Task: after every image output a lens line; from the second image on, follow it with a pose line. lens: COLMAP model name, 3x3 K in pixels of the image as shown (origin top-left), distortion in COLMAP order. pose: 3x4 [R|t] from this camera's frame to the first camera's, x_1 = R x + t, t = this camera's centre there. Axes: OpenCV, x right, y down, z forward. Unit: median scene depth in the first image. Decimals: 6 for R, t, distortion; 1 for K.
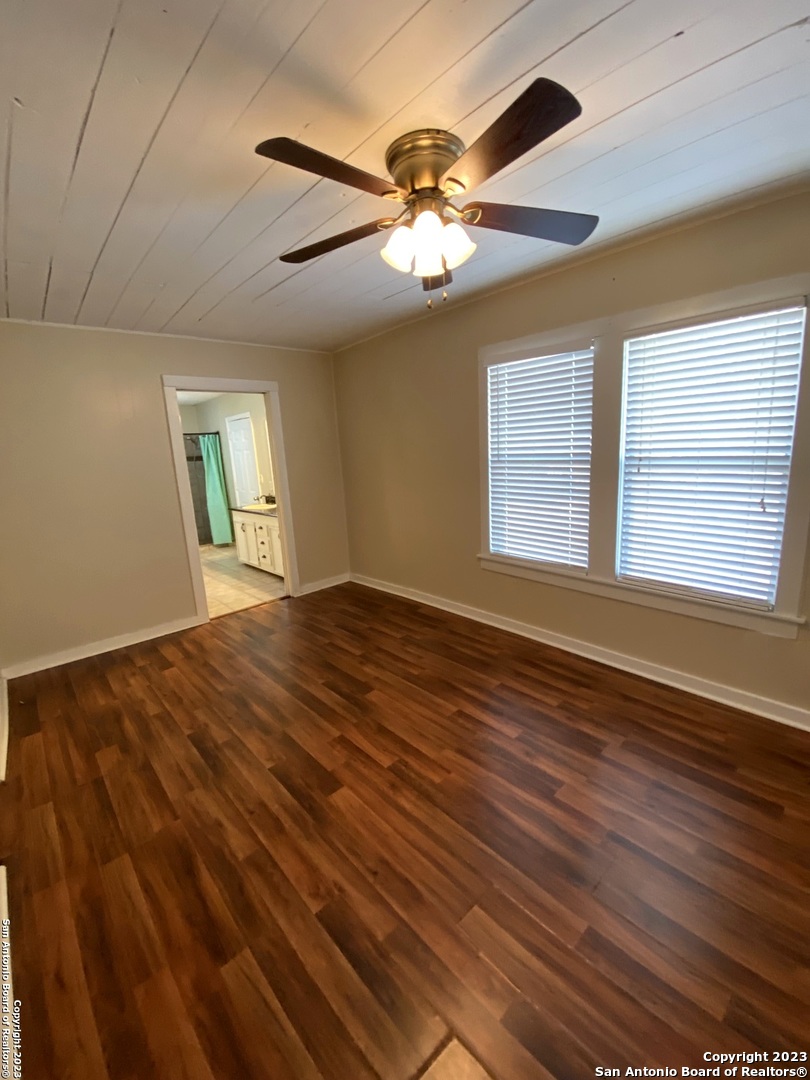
lens RADIAL K [[457.4, 0, 405.0], [0, 457.4, 540.0], [0, 0, 1]] dist [0.001197, -0.000361]
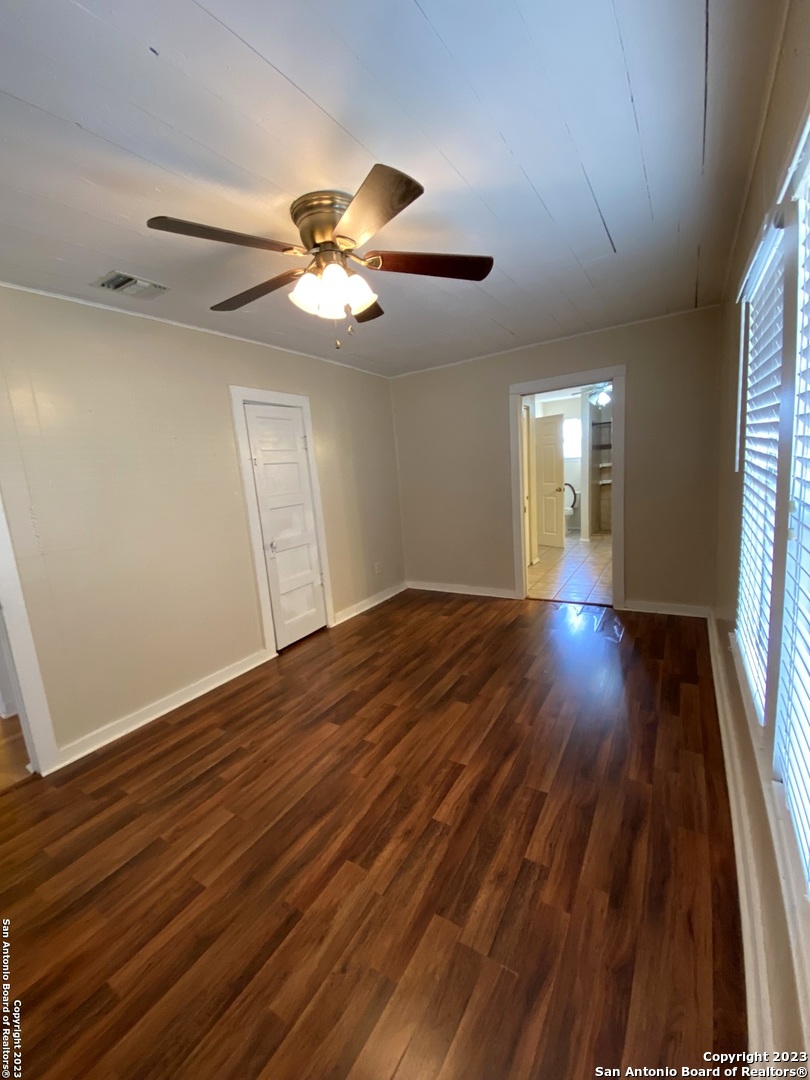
lens RADIAL K [[436.2, 0, 405.0], [0, 436.2, 540.0], [0, 0, 1]] dist [0.012357, -0.000086]
pose [[0.279966, 0.209011, -0.936981, 0.879760], [-0.135192, 0.974869, 0.177068, -0.221345], [0.950443, 0.077099, 0.301187, 0.641869]]
